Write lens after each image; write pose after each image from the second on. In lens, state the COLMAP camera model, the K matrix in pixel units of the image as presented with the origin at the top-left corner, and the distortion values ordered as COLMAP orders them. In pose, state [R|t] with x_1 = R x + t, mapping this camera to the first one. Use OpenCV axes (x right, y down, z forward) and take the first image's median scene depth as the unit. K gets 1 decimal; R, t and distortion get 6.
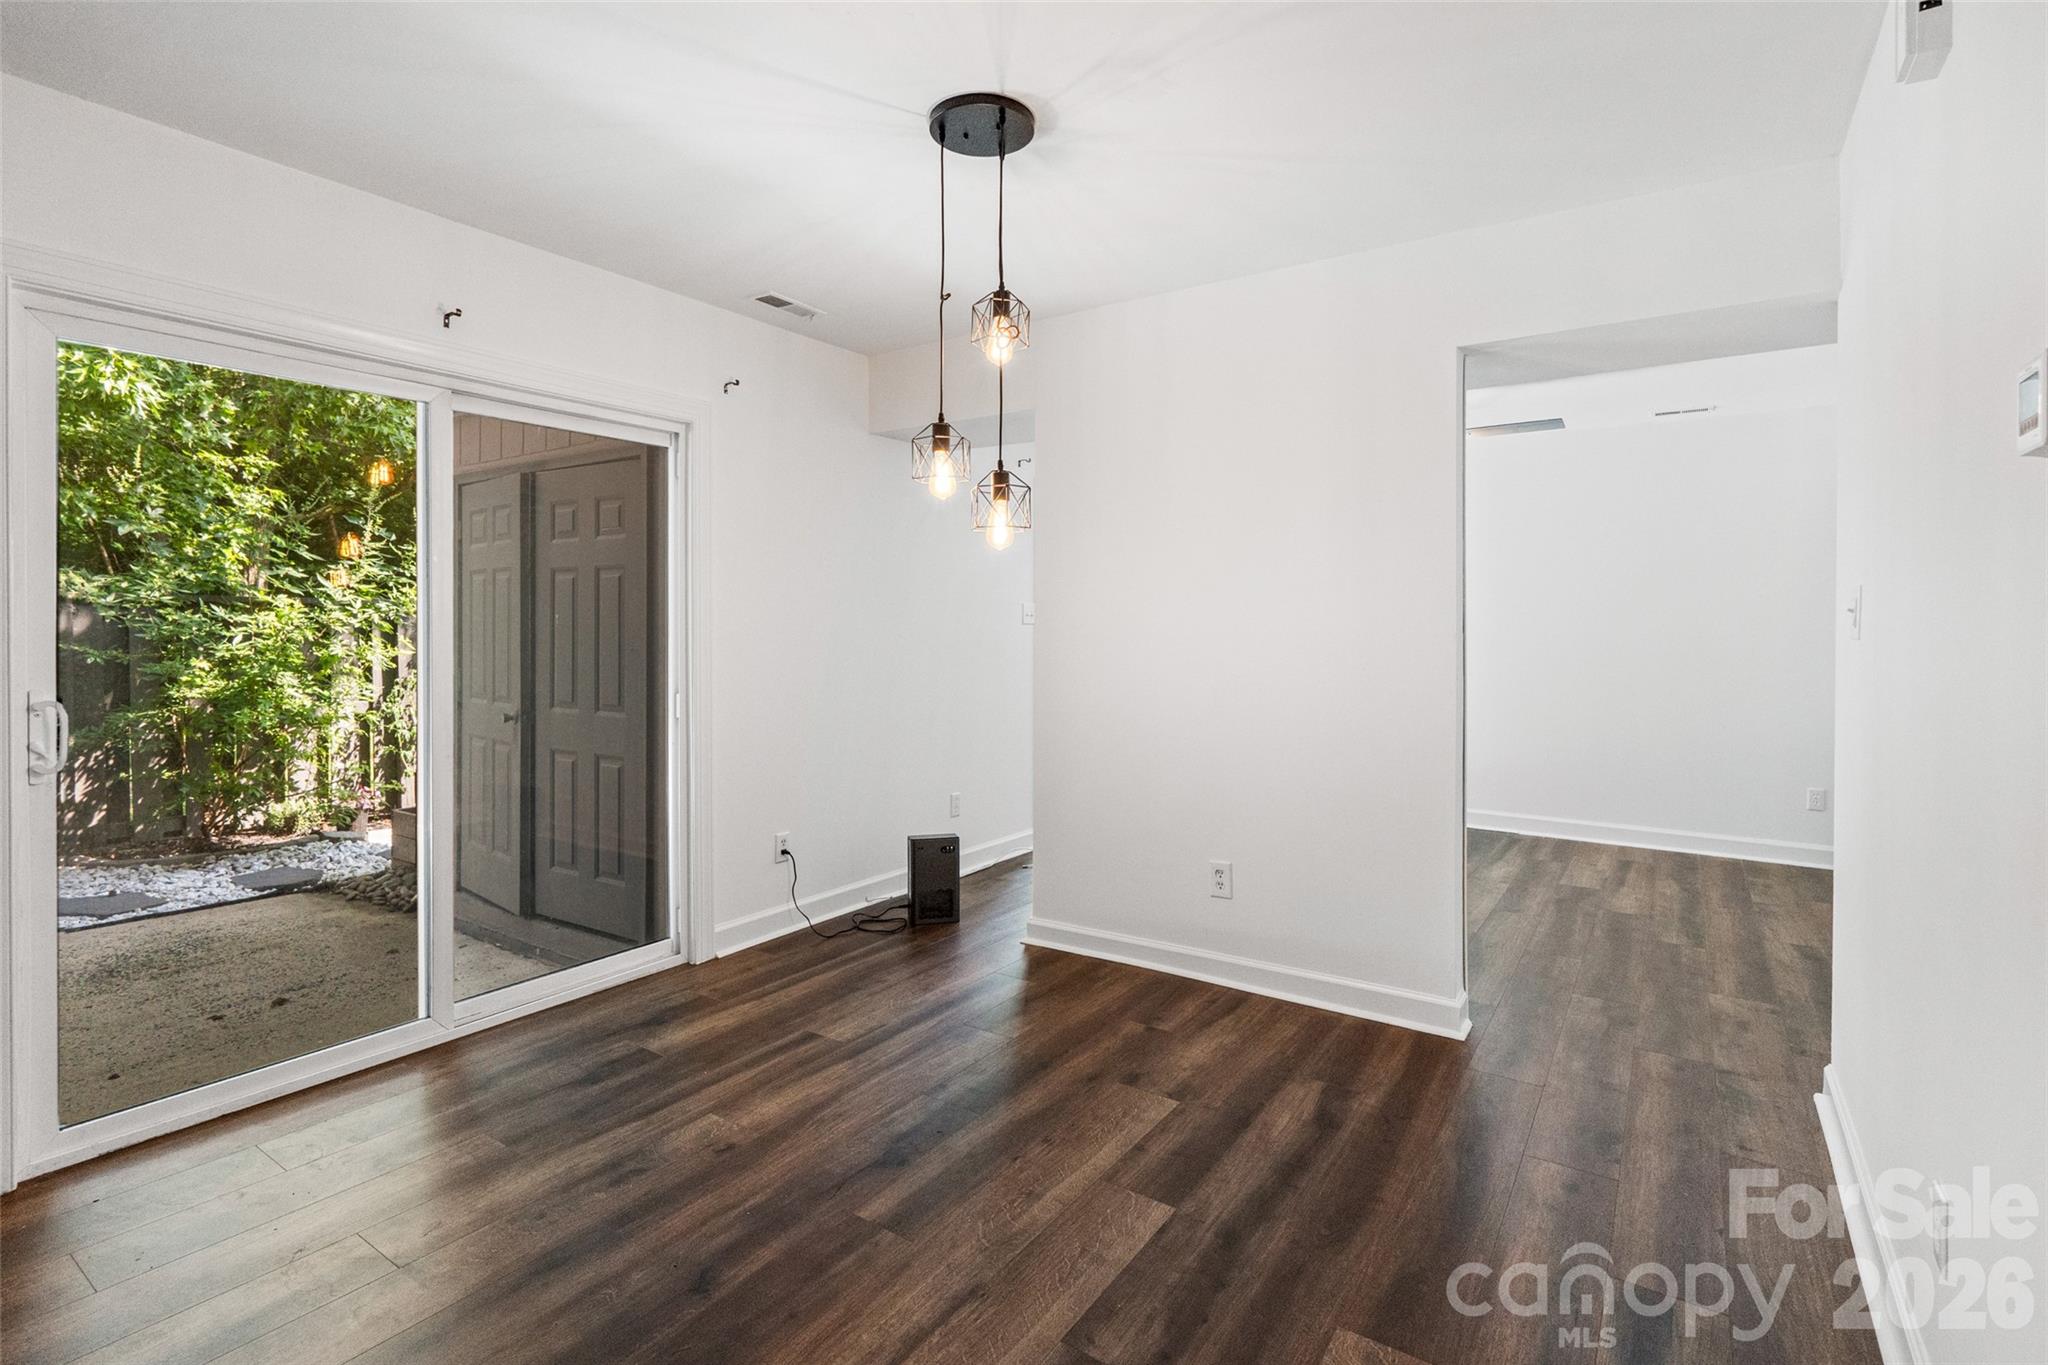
lens RADIAL K [[957.8, 0, 1025.0], [0, 957.8, 640.9], [0, 0, 1]] dist [-0.010278, 0.000768]
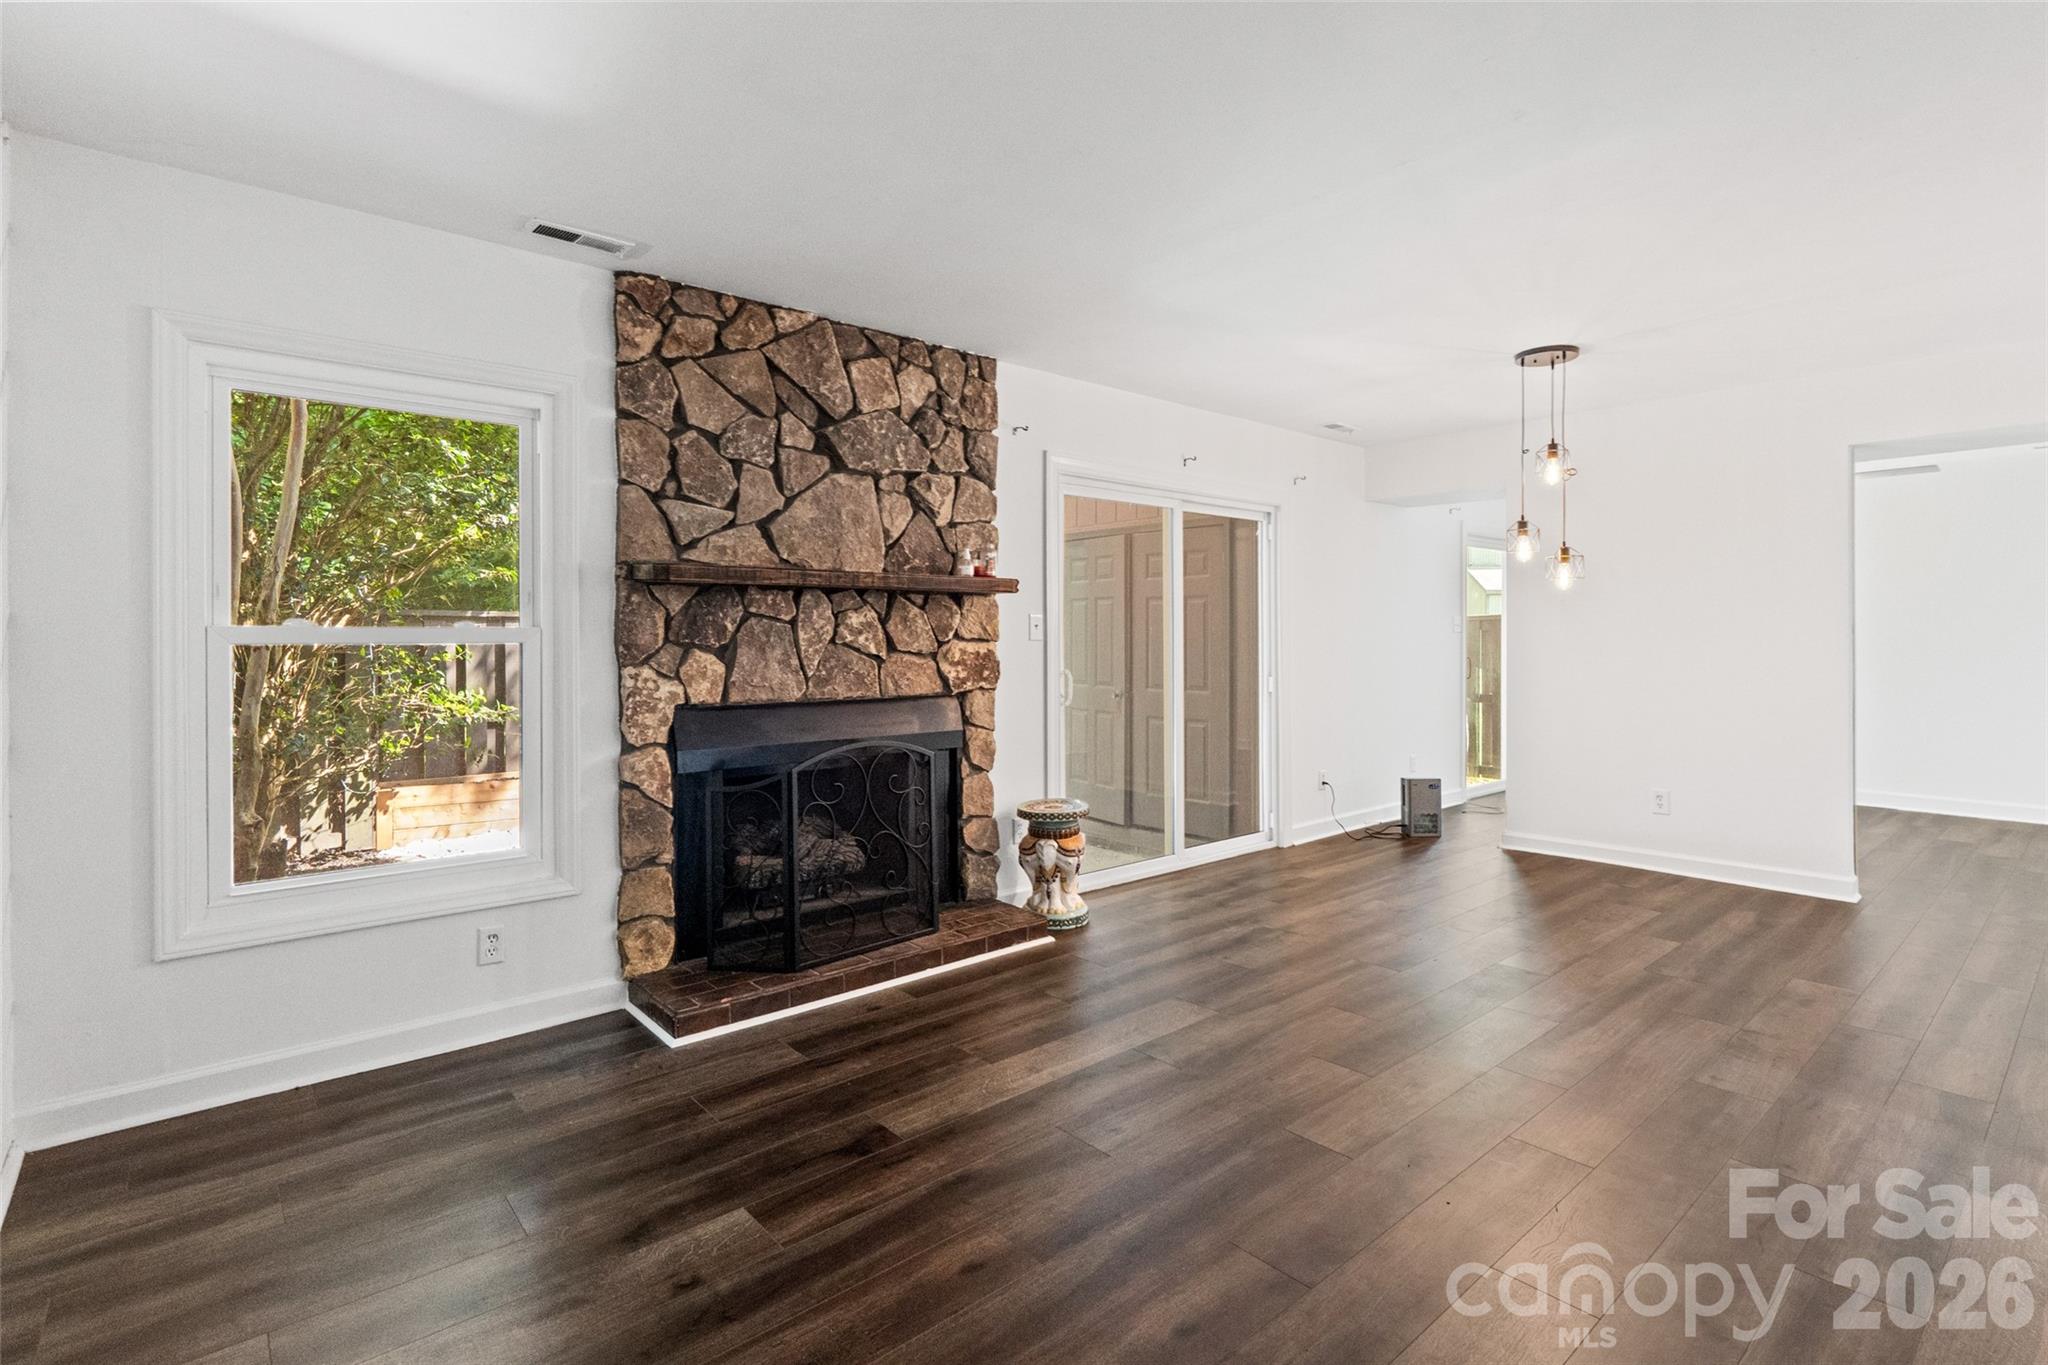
lens RADIAL K [[957.8, 0, 1049.9], [0, 957.8, 649.4], [0, 0, 1]] dist [-0.010278, 0.000768]
pose [[0.968316, -0.000898, -0.249725, -0.345937], [0.000096, 0.999995, -0.003224, 0.016376], [0.249727, 0.003098, 0.968311, -0.677595]]
